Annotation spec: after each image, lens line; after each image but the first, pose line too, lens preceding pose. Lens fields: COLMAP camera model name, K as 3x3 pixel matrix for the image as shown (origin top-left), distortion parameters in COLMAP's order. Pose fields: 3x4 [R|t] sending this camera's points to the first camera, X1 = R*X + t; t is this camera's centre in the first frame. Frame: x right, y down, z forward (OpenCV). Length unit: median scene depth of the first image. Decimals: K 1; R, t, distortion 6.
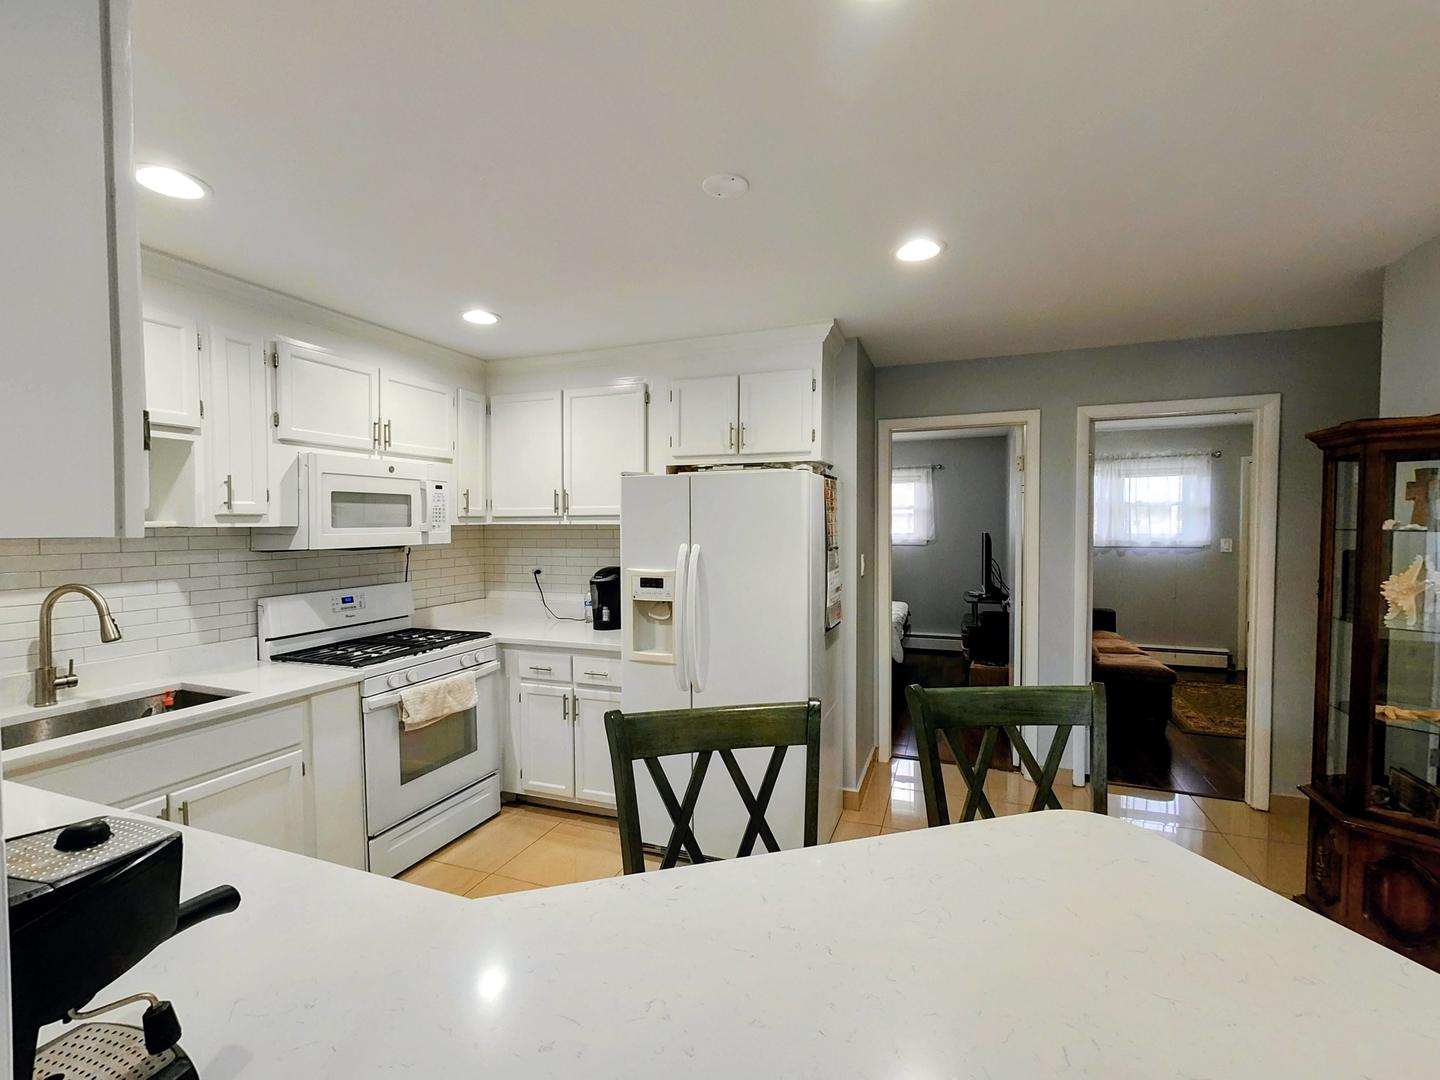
lens RADIAL K [[639.5, 0, 720.0], [0, 639.5, 540.0], [0, 0, 1]] dist [0.005767, 0.000283]
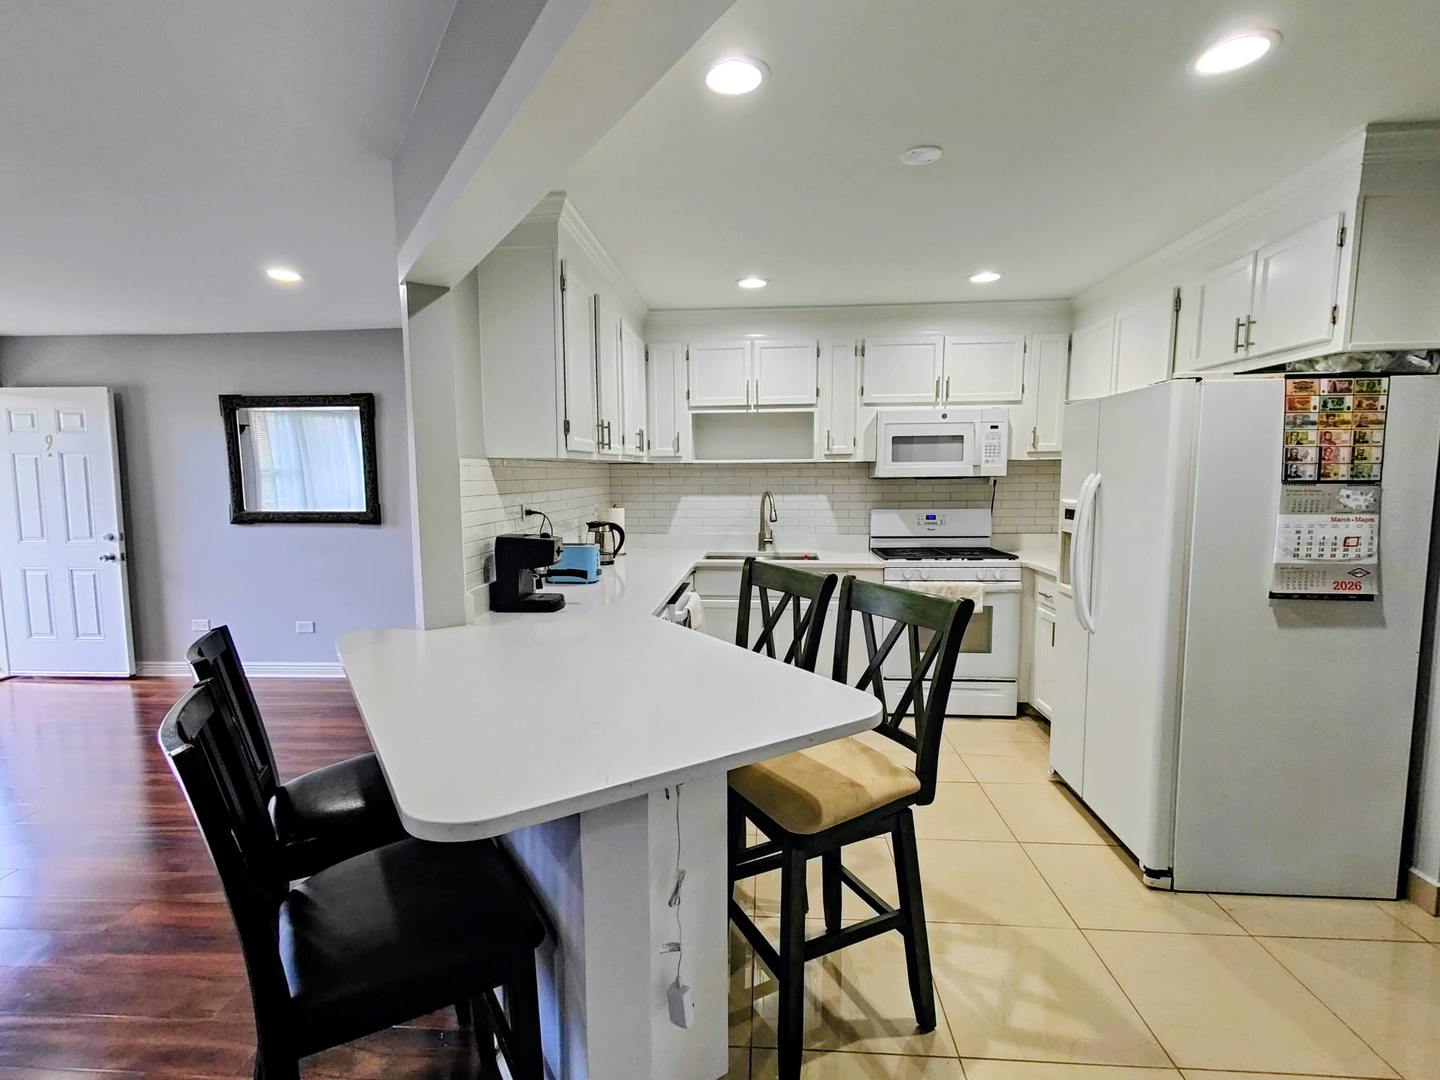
lens RADIAL K [[684.9, 0, 720.0], [0, 684.9, 540.0], [0, 0, 1]] dist [-0.000762, -0.001211]
pose [[0.285051, 0.093843, -0.953907, 0.734411], [-0.019823, 0.995560, 0.092017, 0.020198], [0.958307, -0.007320, 0.285646, 0.193212]]
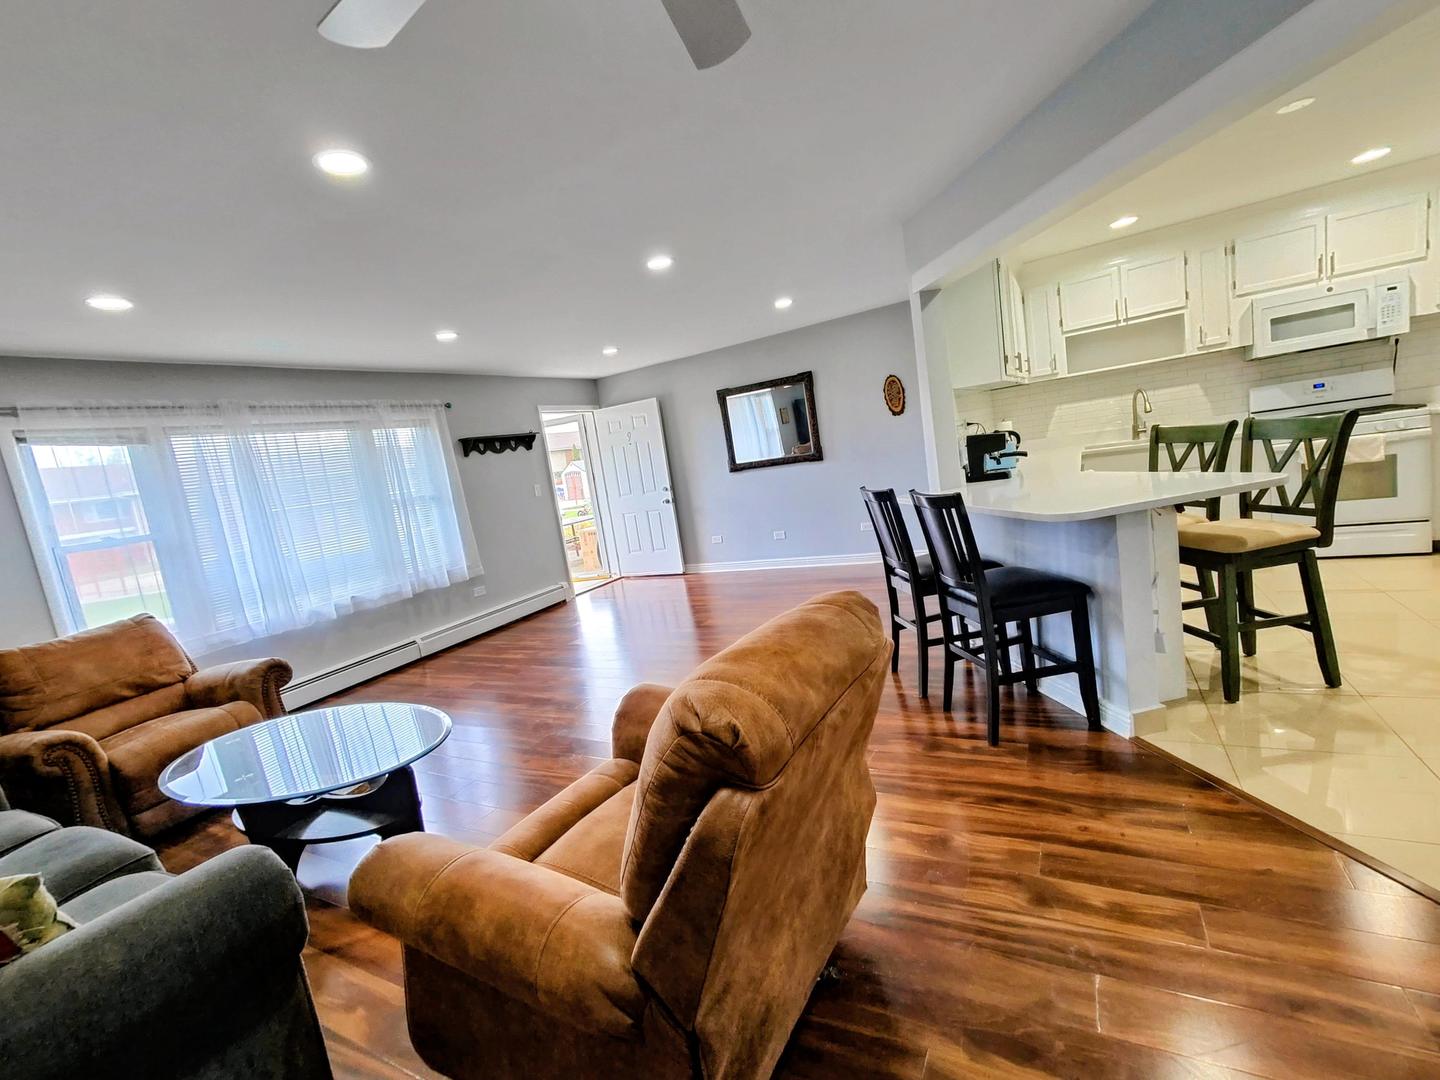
lens RADIAL K [[643.3, 0, 715.4], [0, 643.3, 541.9], [0, 0, 1]] dist [0.004983, -0.000379]
pose [[-0.150441, 0.161865, -0.975278, 1.256492], [0.128490, 0.981339, 0.143051, 0.061778], [0.980234, -0.103793, -0.168431, -0.155949]]
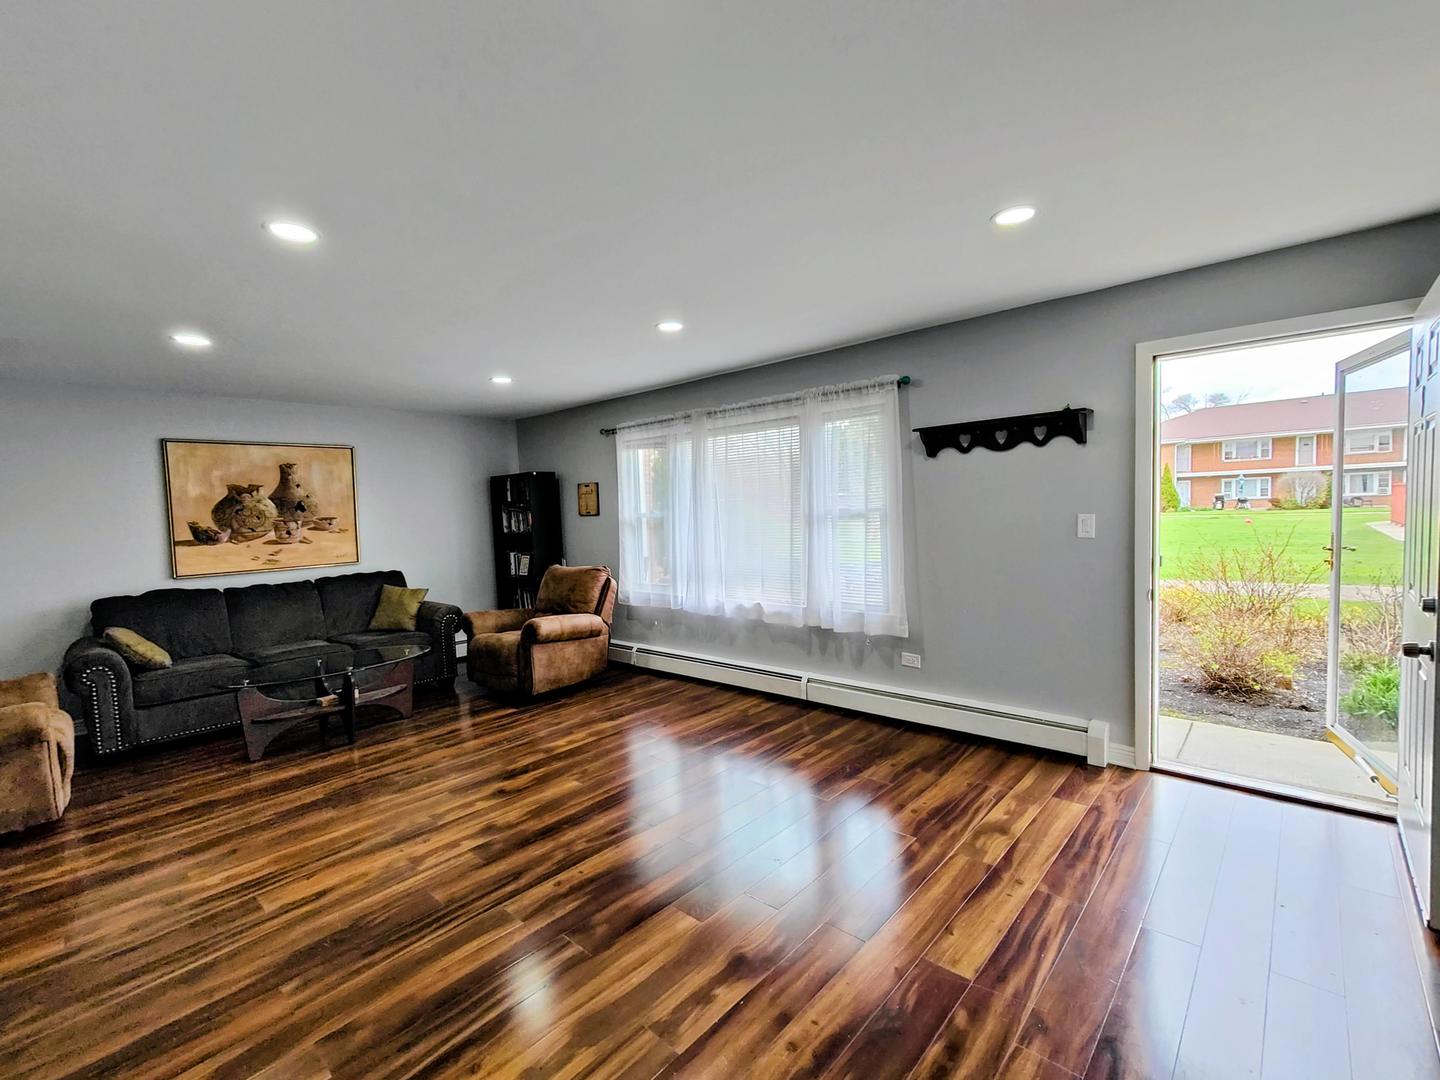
lens RADIAL K [[643.3, 0, 715.4], [0, 643.3, 541.9], [0, 0, 1]] dist [0.004983, -0.000379]
pose [[-0.930165, 0.020768, 0.366554, -0.881608], [0.051619, 0.995879, 0.074563, 0.036854], [-0.363495, 0.088277, -0.927404, 0.166679]]
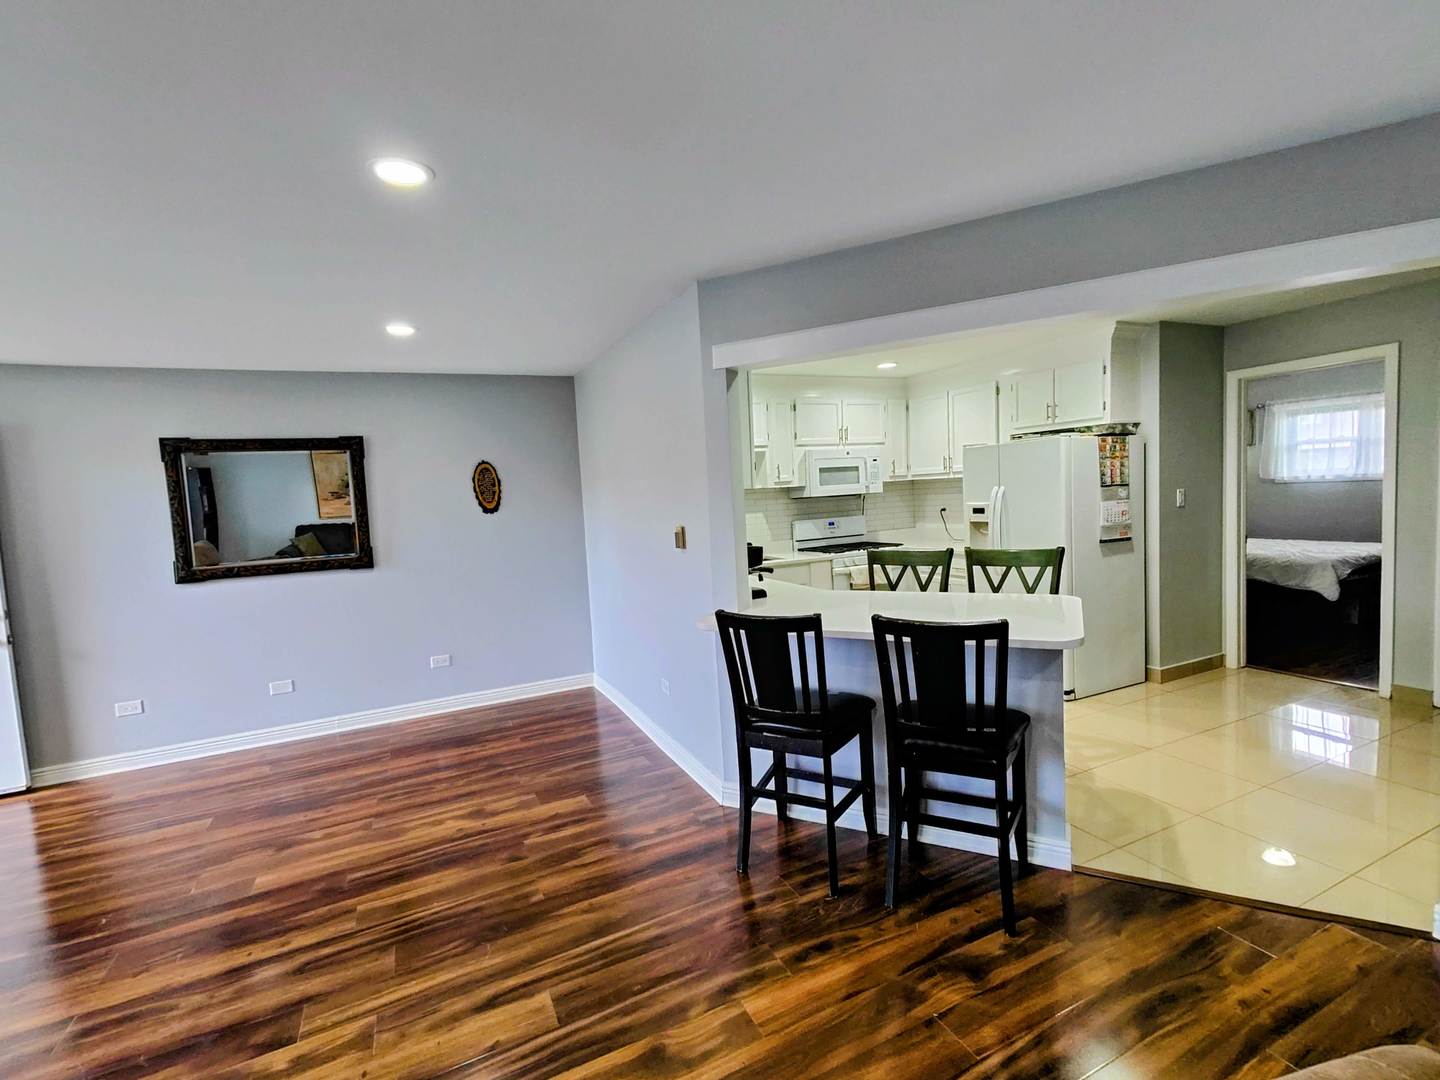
lens RADIAL K [[665.2, 0, 720.0], [0, 665.2, 540.0], [0, 0, 1]] dist [0.001336, -0.000041]
pose [[0.719961, 0.015354, -0.693844, 0.611998], [0.032133, 0.997946, 0.055425, 0.024353], [0.693270, -0.062199, 0.717989, -0.719434]]
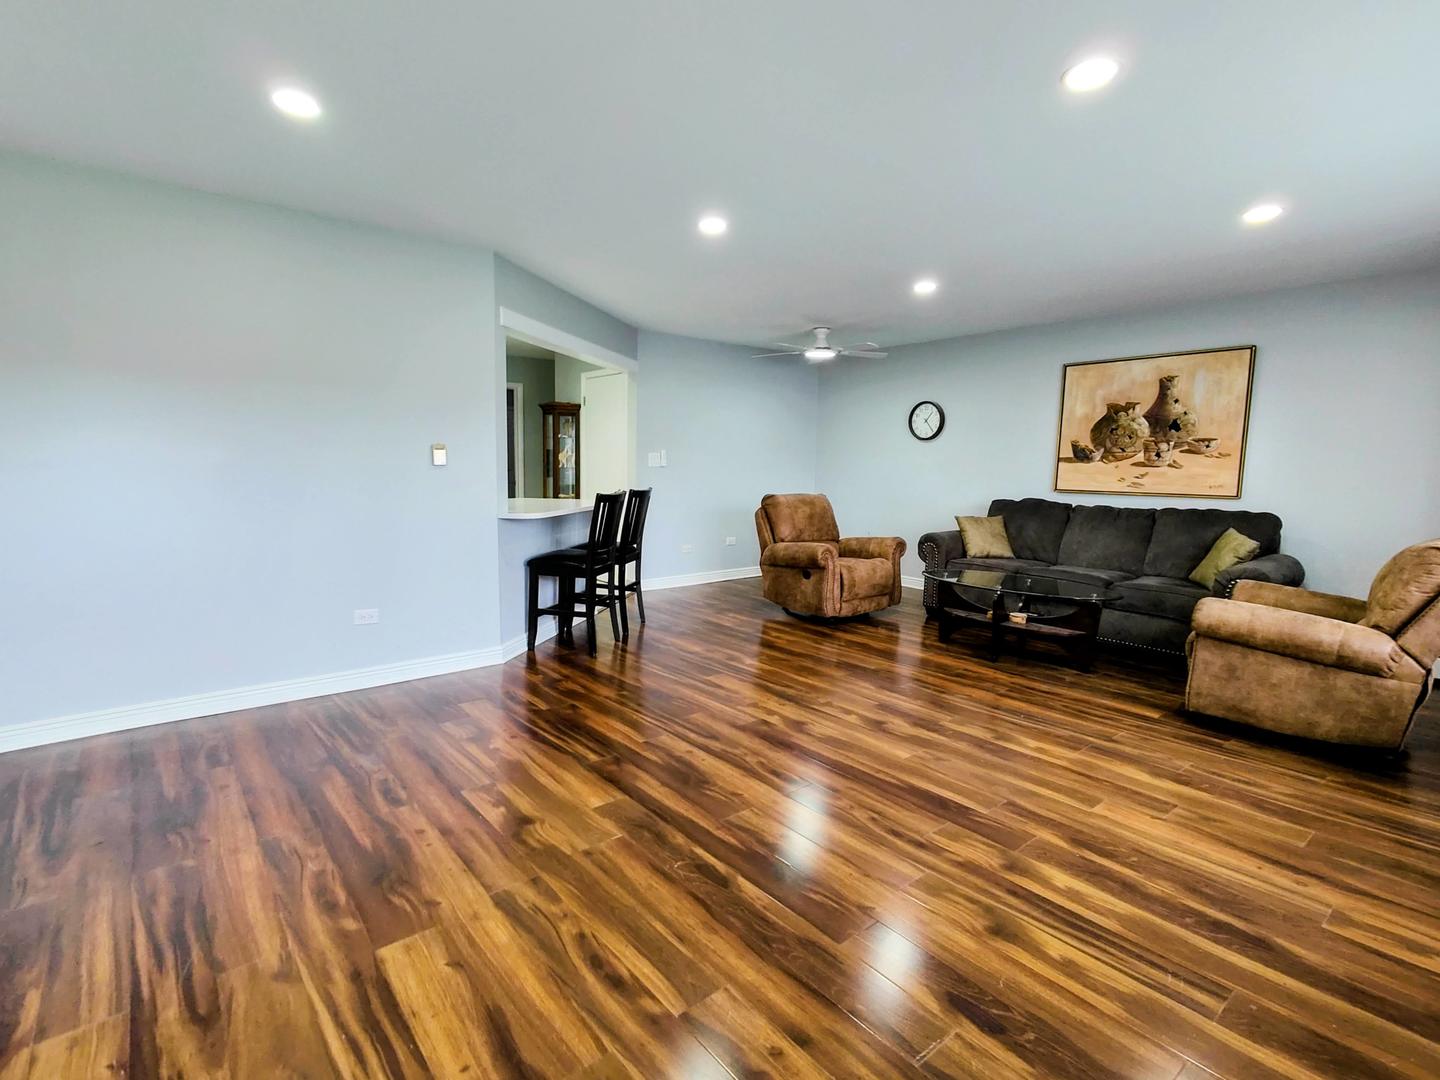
lens RADIAL K [[707.4, 0, 720.0], [0, 707.4, 540.0], [0, 0, 1]] dist [0.000499, 0.000070]
pose [[0.496714, -0.087944, 0.863447, -1.247031], [0.008906, 0.995317, 0.096252, 0.123275], [-0.867869, -0.040119, 0.495171, -1.103701]]
